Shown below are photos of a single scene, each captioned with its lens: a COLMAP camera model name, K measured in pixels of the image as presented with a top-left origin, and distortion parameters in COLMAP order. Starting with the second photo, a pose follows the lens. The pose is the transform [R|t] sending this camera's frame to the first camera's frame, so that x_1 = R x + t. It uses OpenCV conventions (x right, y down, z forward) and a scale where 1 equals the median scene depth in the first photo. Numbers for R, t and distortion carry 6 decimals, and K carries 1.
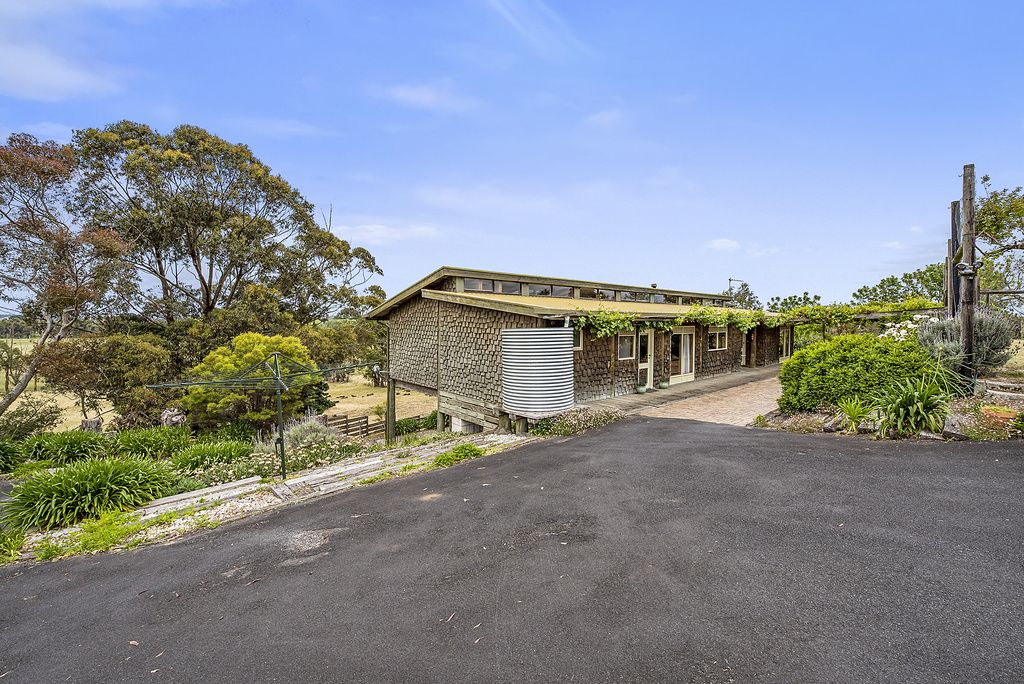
lens RADIAL K [[406.8, 0, 507.5], [0, 406.8, 342.1], [0, 0, 1]] dist [0.008849, -0.000184]
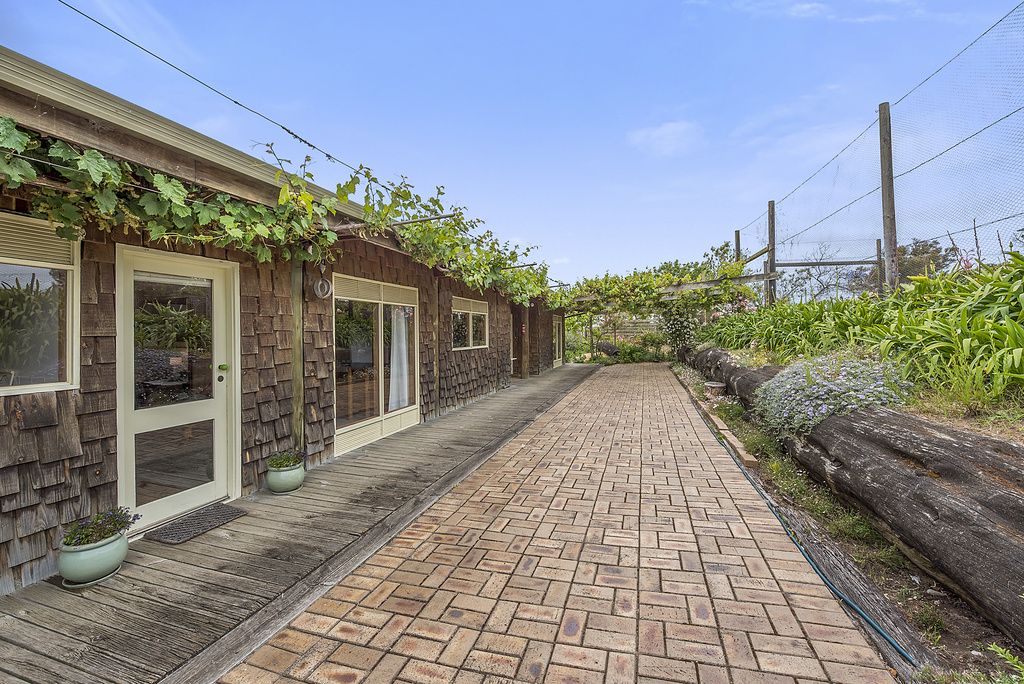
lens RADIAL K [[406.8, 0, 507.5], [0, 406.8, 342.1], [0, 0, 1]] dist [0.008849, -0.000184]
pose [[0.856799, -0.015814, 0.515408, 0.331795], [0.029279, 0.999409, -0.018009, 0.023406], [-0.514819, 0.030521, 0.856756, 0.617898]]
